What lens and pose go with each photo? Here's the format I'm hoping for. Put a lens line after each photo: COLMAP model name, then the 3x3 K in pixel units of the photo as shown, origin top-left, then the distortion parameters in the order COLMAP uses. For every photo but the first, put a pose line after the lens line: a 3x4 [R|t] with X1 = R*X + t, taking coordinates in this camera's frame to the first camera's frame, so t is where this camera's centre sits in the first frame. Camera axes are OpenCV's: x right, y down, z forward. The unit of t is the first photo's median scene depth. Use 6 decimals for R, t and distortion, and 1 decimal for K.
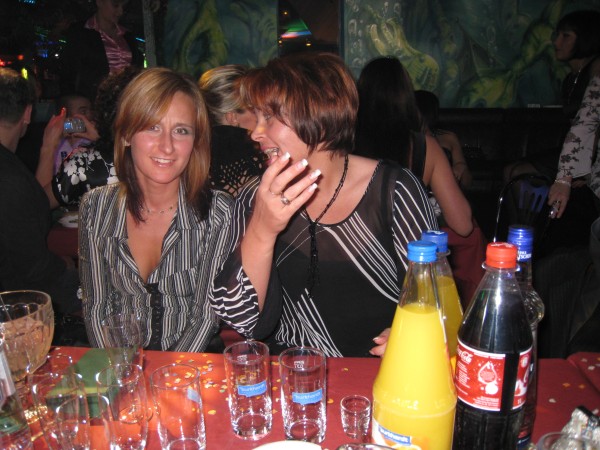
lens RADIAL K [[512.0, 0, 299.6], [0, 512.0, 229.8], [0, 0, 1]] dist [-0.154881, 0.117466]
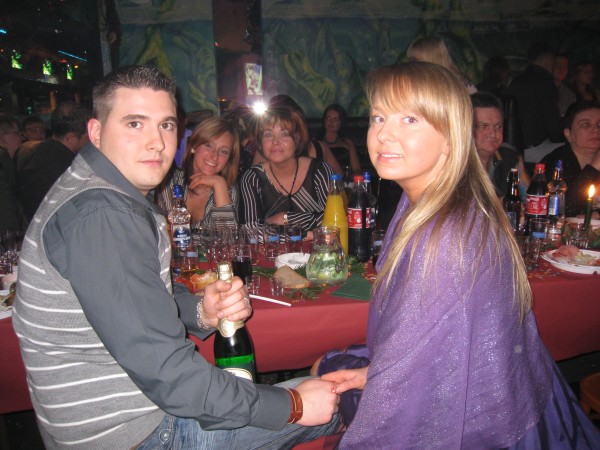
lens RADIAL K [[512.0, 0, 301.3], [0, 512.0, 227.4], [0, 0, 1]] dist [-0.154881, 0.117466]
pose [[0.979599, -0.049403, 0.194794, -0.093091], [0.048270, 0.998778, 0.010560, 0.033034], [-0.195077, -0.000942, 0.980787, -0.314670]]
